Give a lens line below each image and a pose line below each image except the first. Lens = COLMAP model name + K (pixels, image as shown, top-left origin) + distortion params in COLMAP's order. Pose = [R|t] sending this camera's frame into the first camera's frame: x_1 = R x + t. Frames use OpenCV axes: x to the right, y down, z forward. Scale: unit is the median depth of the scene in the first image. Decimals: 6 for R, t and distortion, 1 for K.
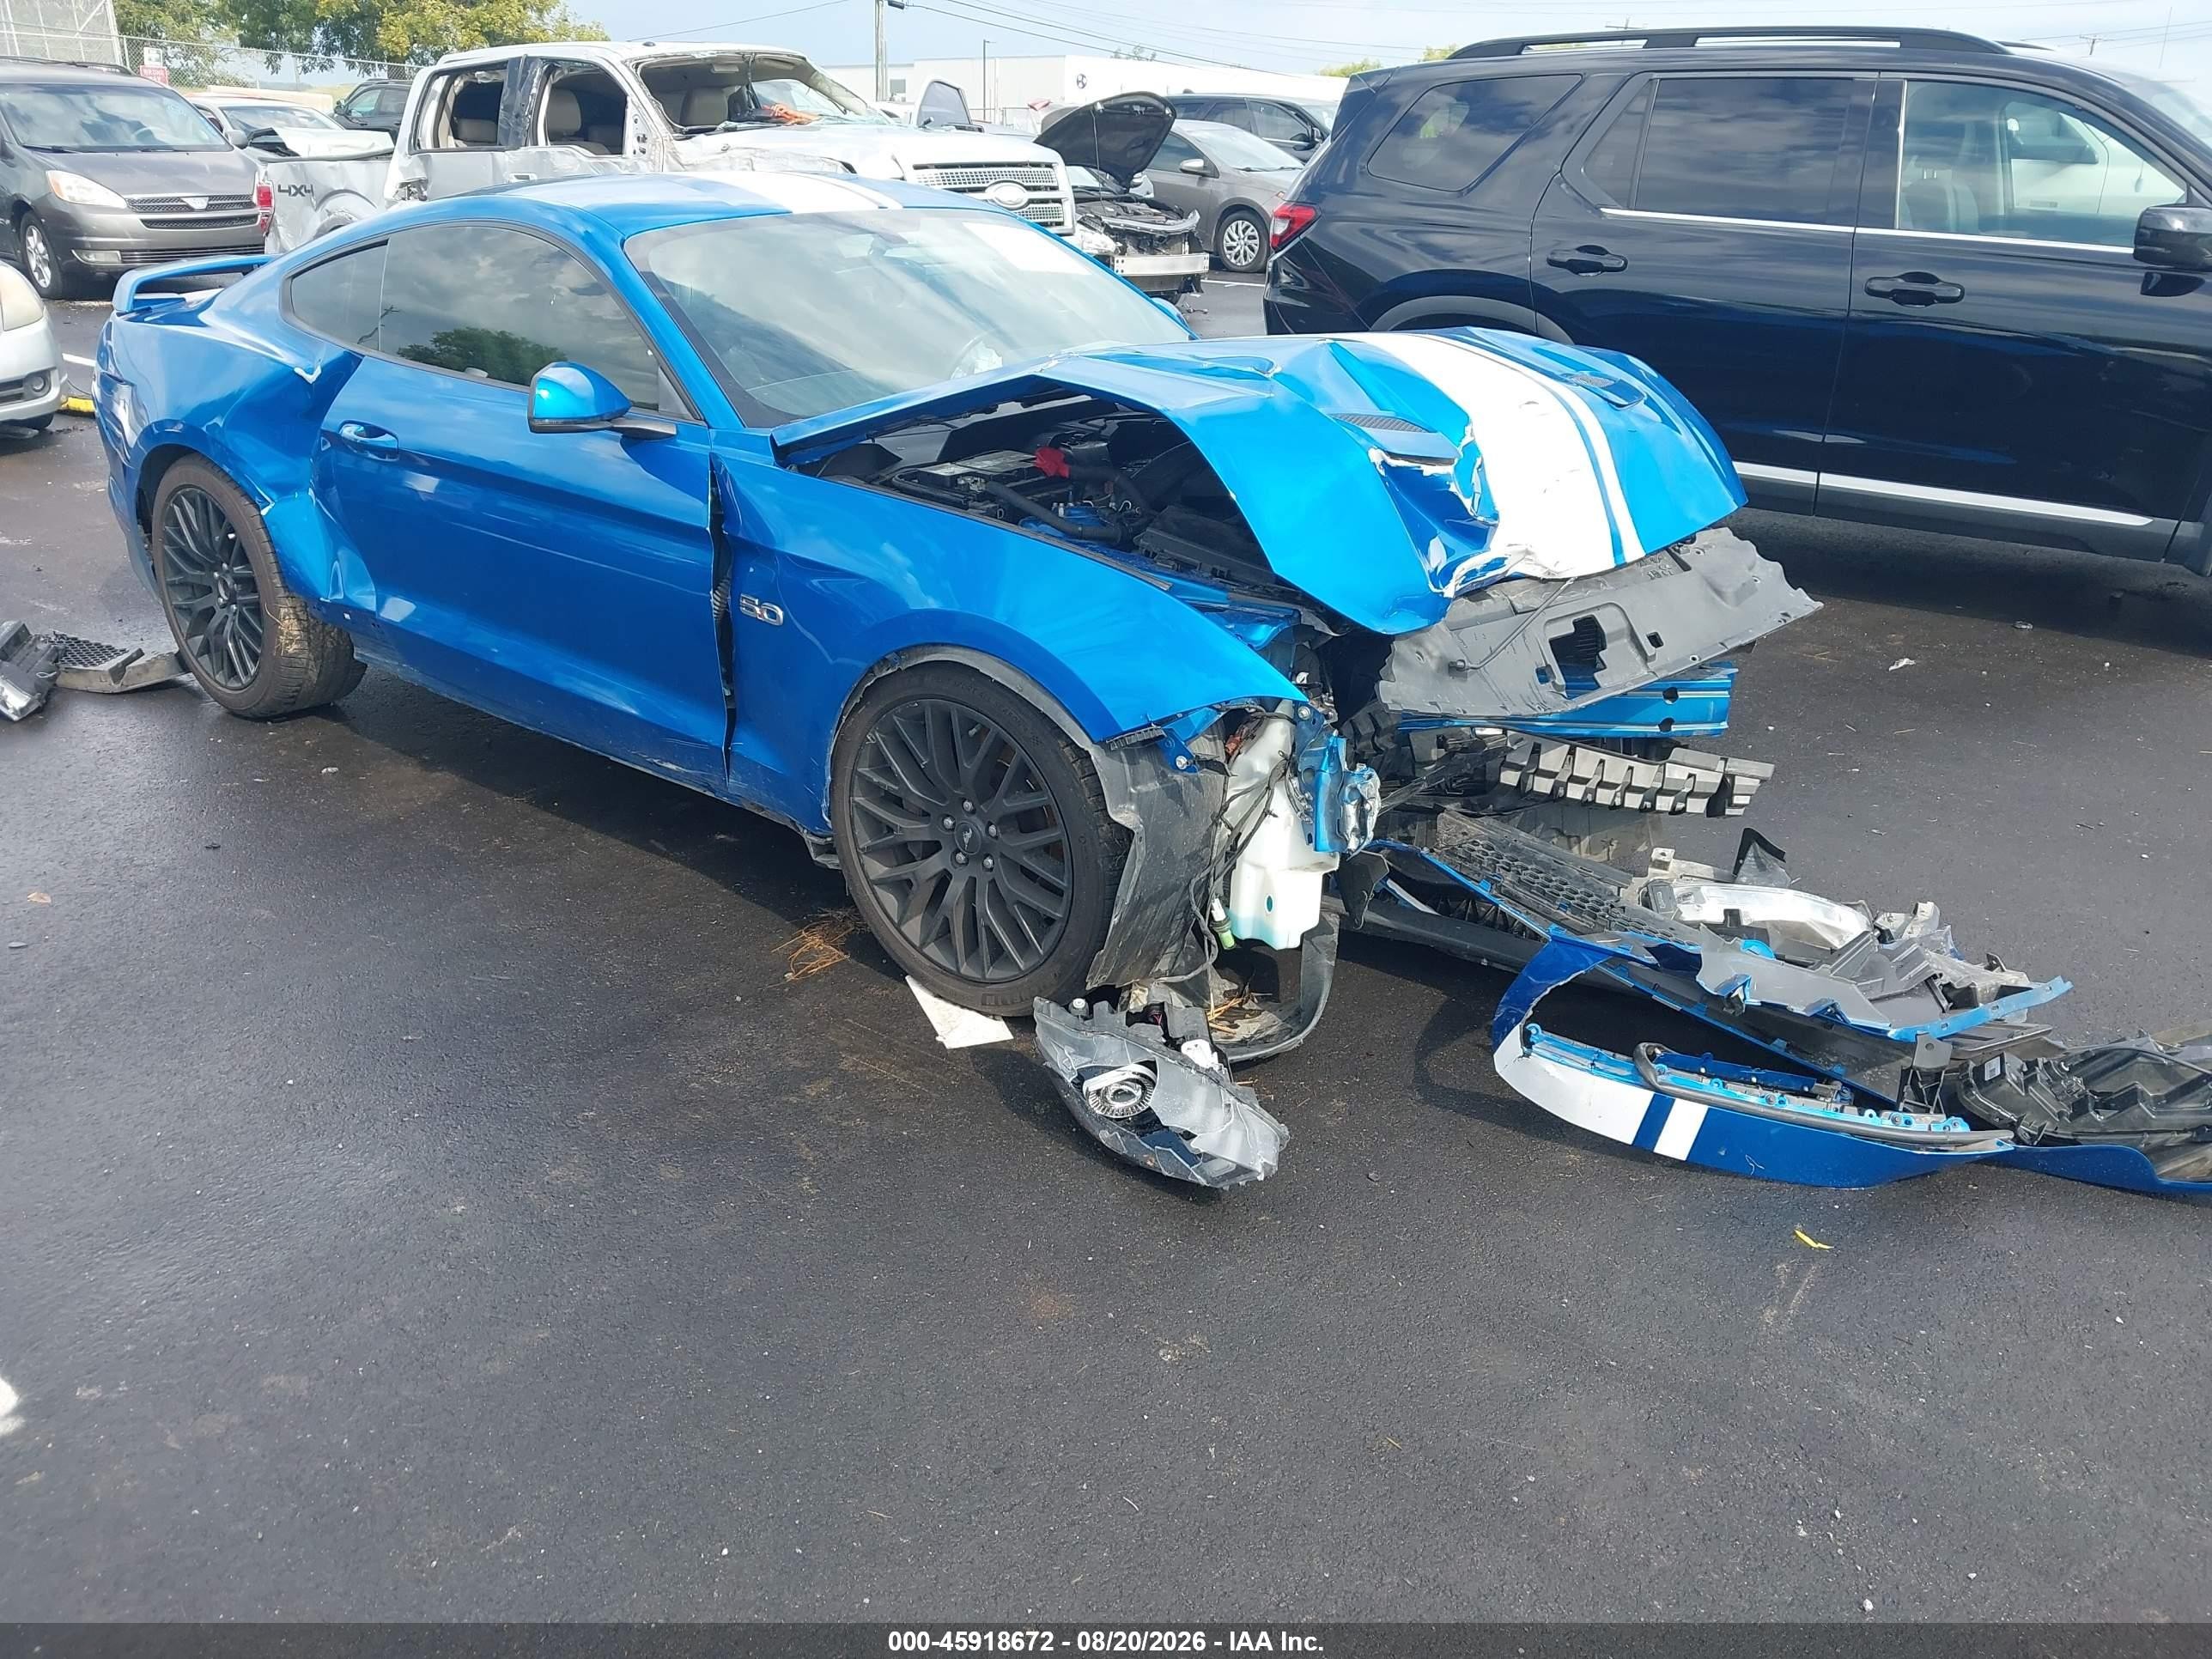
lens RADIAL K [[1715.2, 0, 1106.0], [0, 1715.2, 829.5], [0, 0, 1]] dist [0.019828, 0.002335]
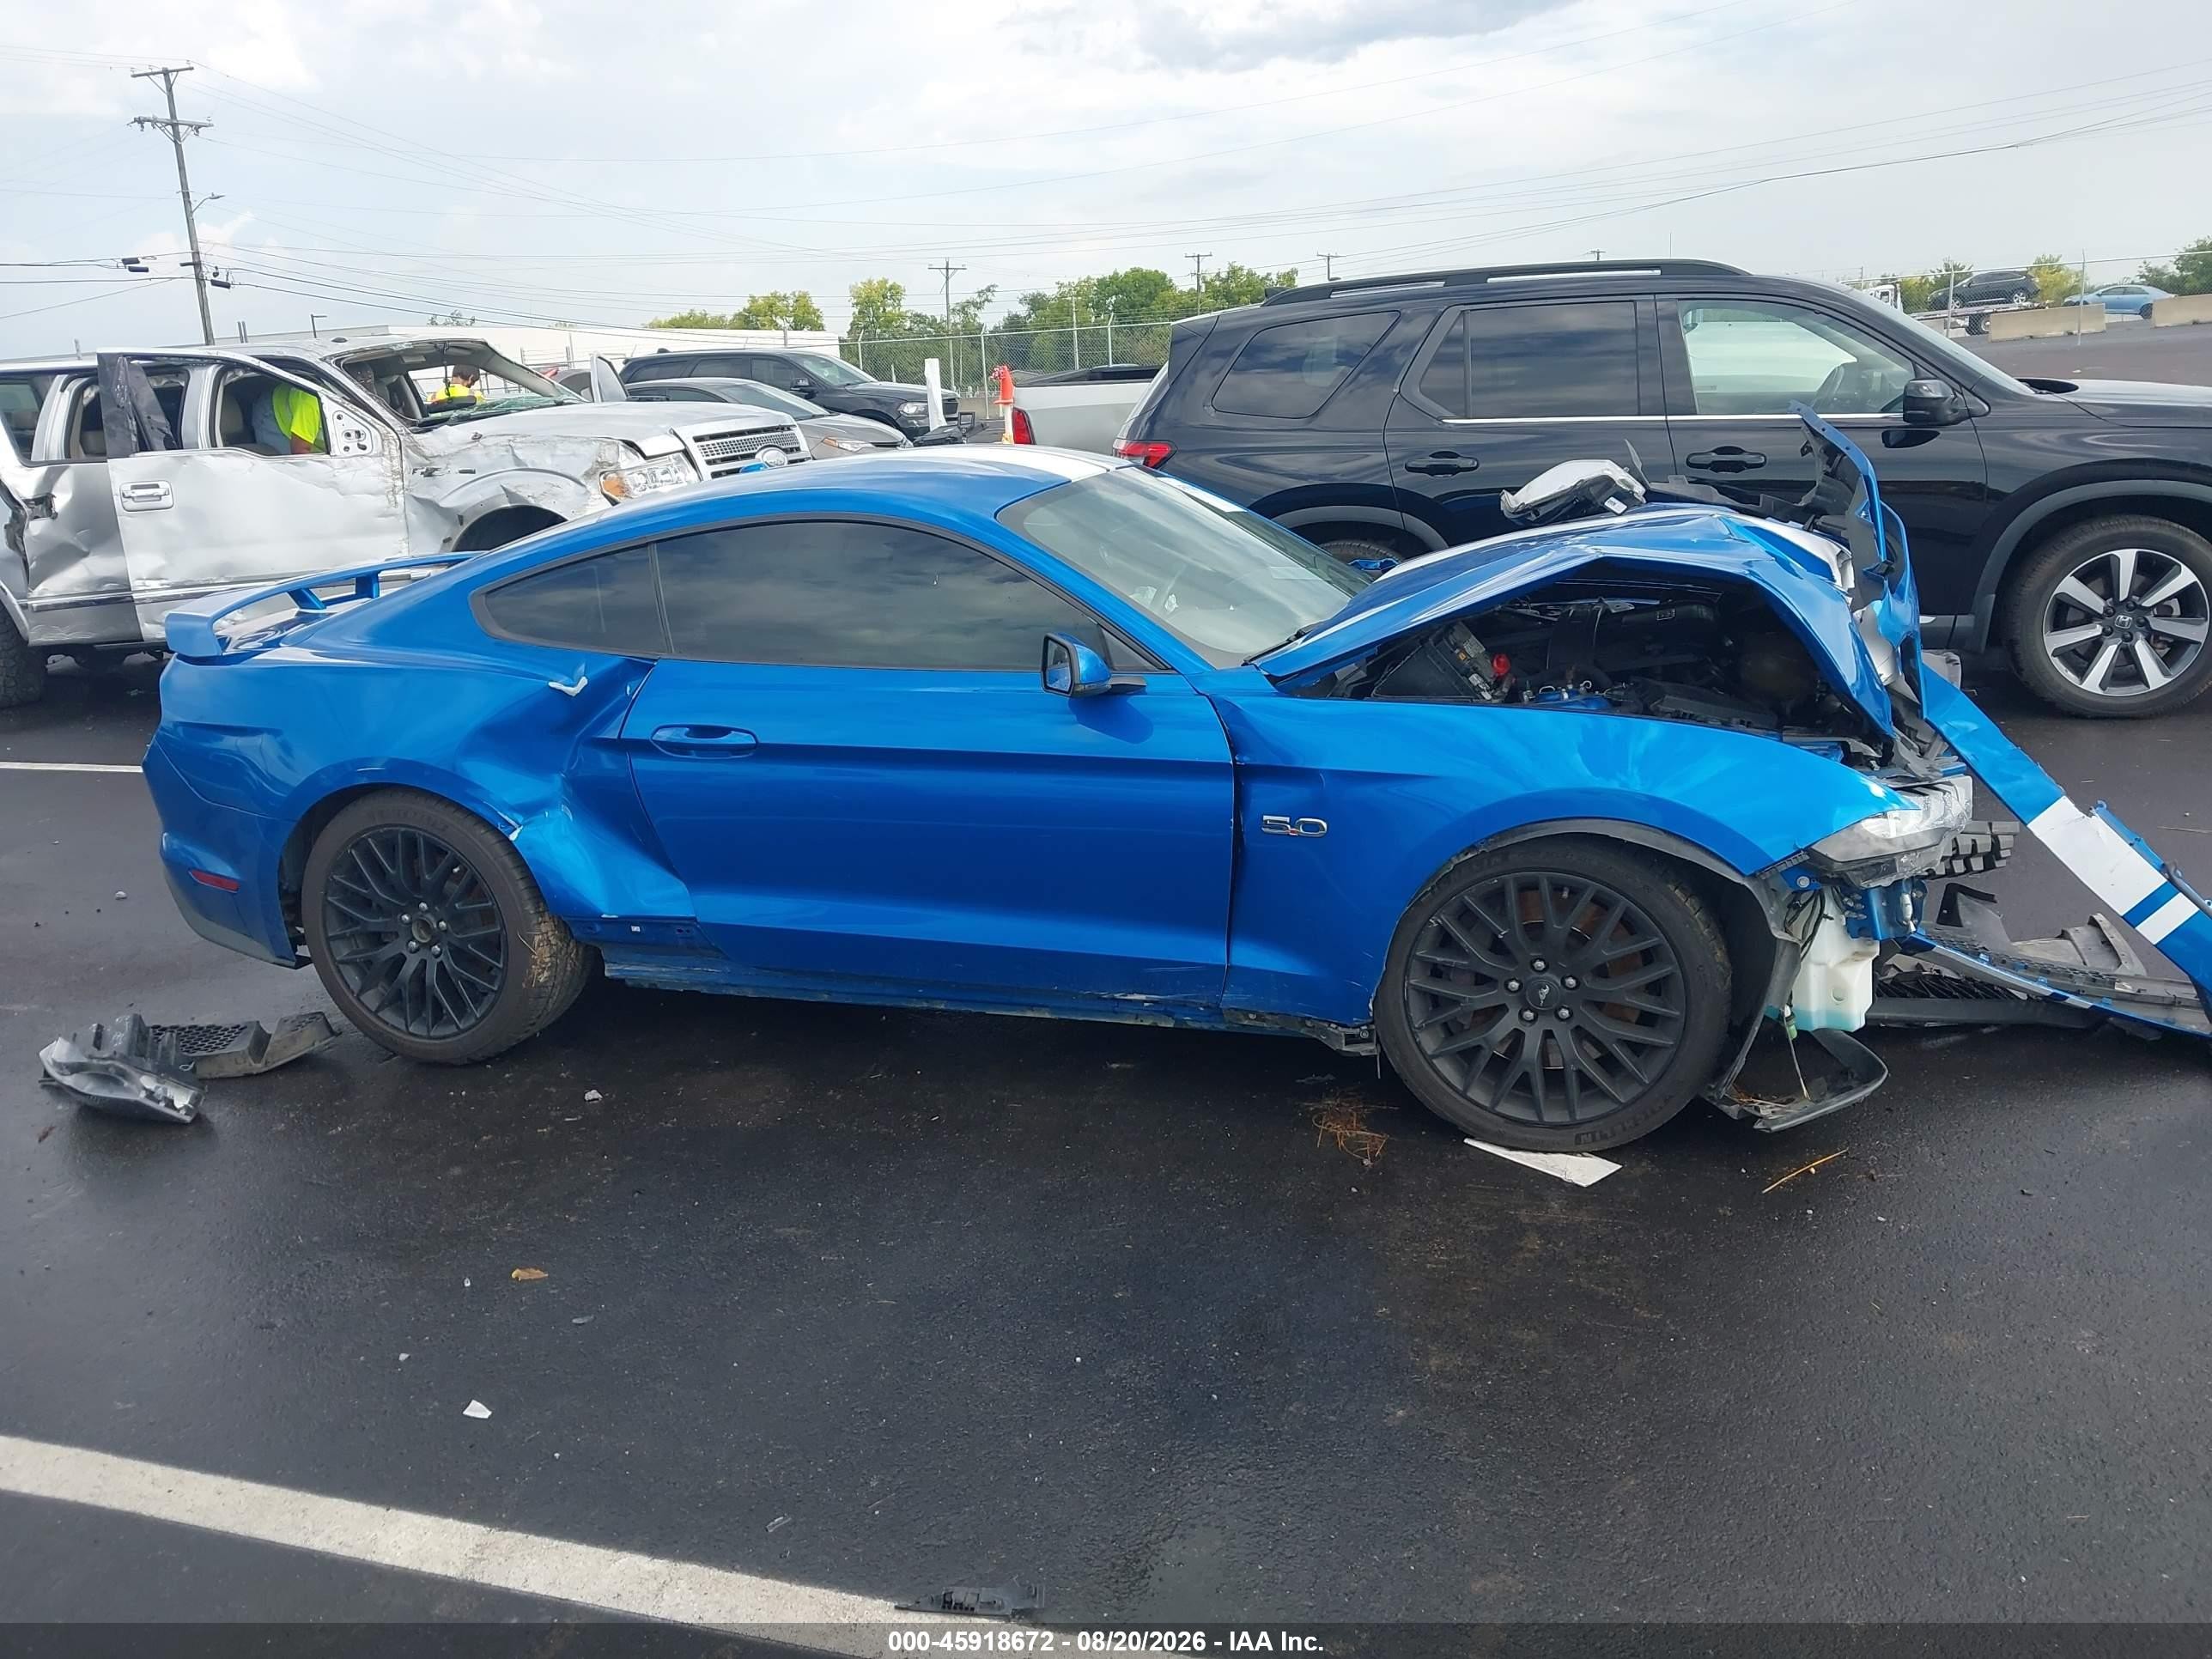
lens RADIAL K [[1692.2, 0, 1106.0], [0, 1692.2, 829.5], [0, 0, 1]] dist [0.031050, -0.030206]
pose [[0.934084, -0.159819, 0.319289, -0.619882], [0.198562, 0.975713, -0.092503, -0.049030], [-0.296751, 0.149804, 0.943132, 0.038894]]
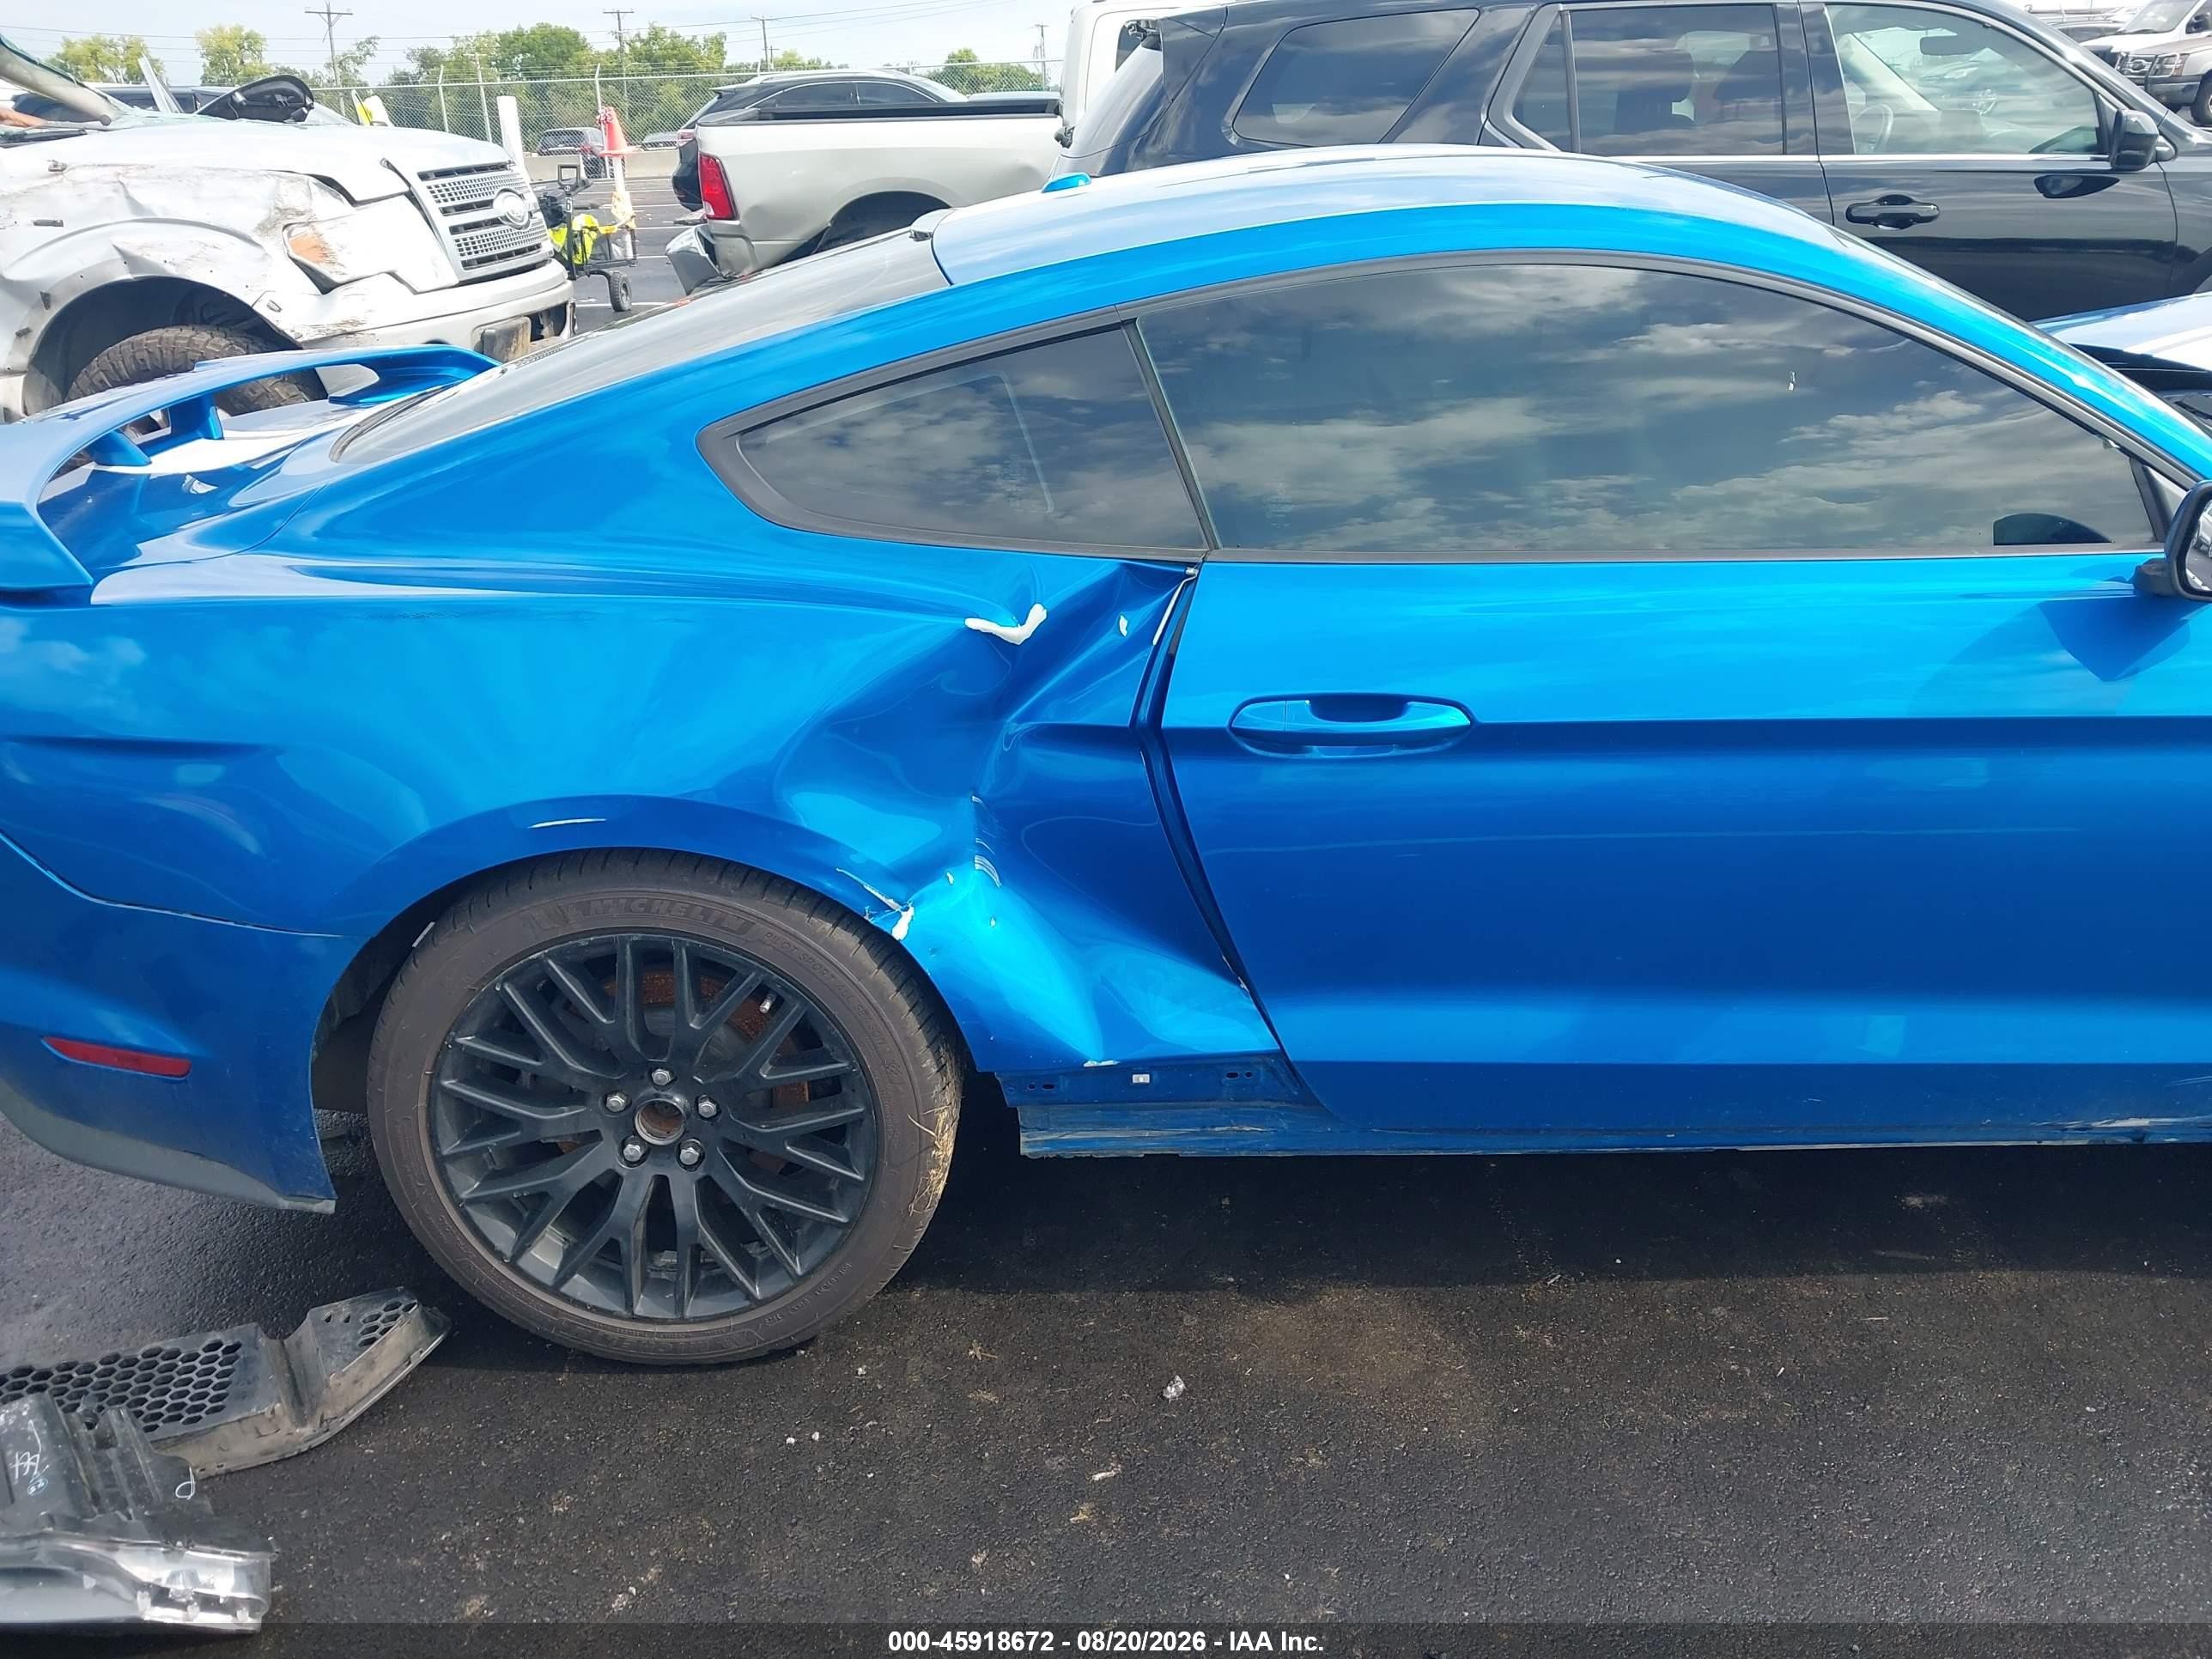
lens RADIAL K [[1692.2, 0, 1106.0], [0, 1692.2, 829.5], [0, 0, 1]] dist [0.031050, -0.030206]
pose [[0.783991, -0.279828, 0.554125, -0.887875], [0.276112, 0.956668, 0.092457, -0.306038], [-0.555986, 0.080515, 0.827283, 0.756426]]
